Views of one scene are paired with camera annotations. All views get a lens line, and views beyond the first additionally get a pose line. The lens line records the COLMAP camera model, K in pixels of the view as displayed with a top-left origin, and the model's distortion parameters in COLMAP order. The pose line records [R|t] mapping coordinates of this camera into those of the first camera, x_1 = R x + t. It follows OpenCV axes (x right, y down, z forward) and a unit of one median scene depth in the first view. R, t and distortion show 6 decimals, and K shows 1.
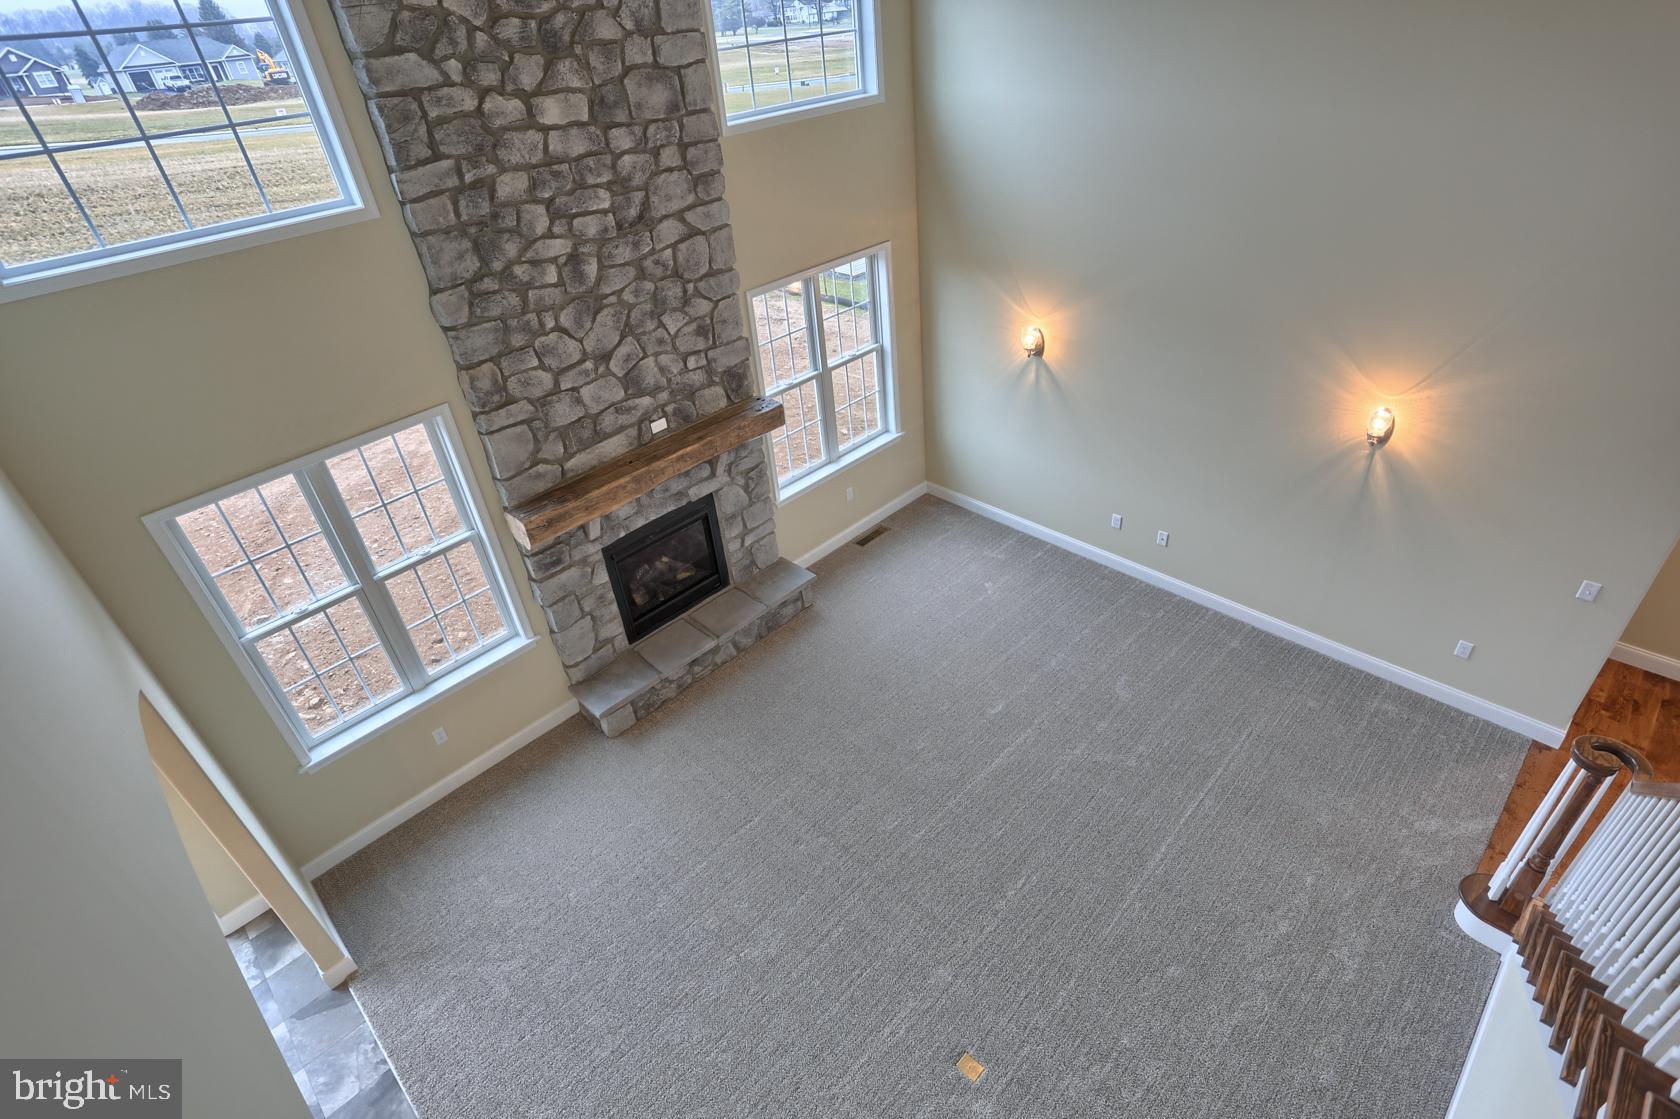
lens RADIAL K [[869.8, 0, 825.2], [0, 869.8, 570.5], [0, 0, 1]] dist [-0.043254, 0.013542]
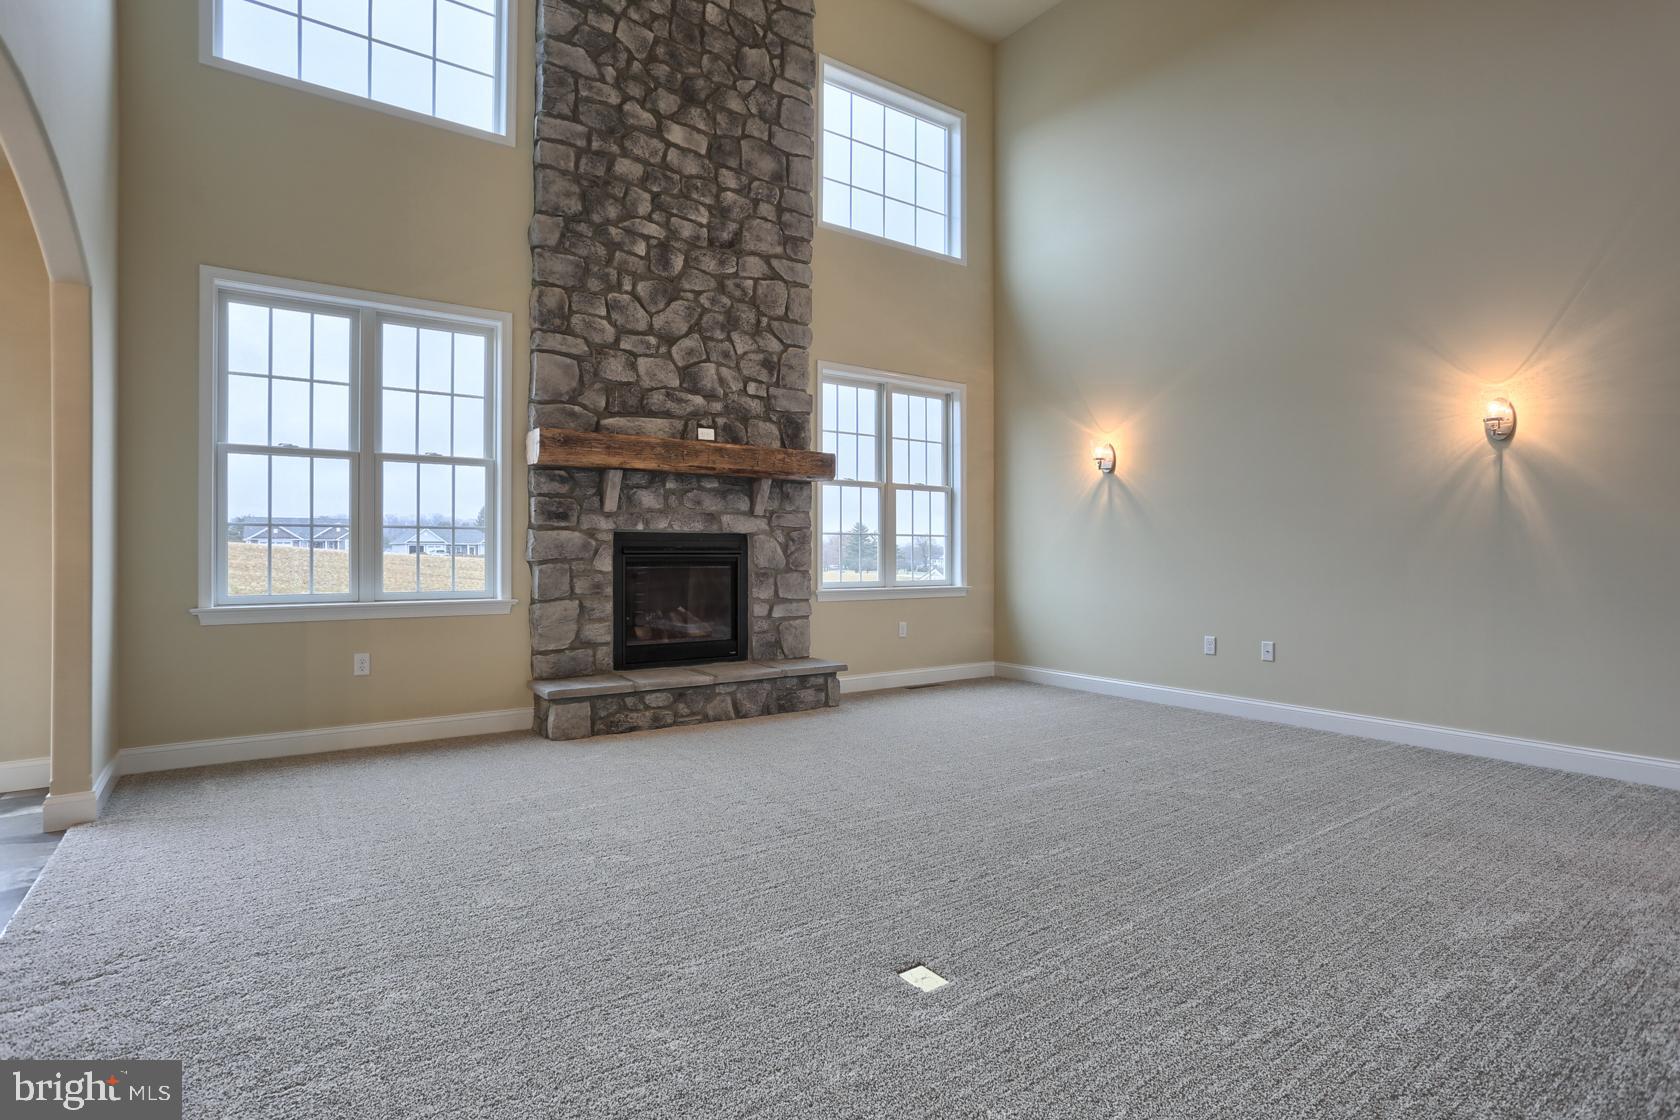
lens RADIAL K [[869.8, 0, 820.9], [0, 869.8, 513.8], [0, 0, 1]] dist [-0.043254, 0.013542]
pose [[0.980458, 0.091657, -0.174073, 0.134665], [-0.176449, 0.800987, -0.572088, 0.512663], [0.086994, 0.591623, 0.801507, 0.304699]]
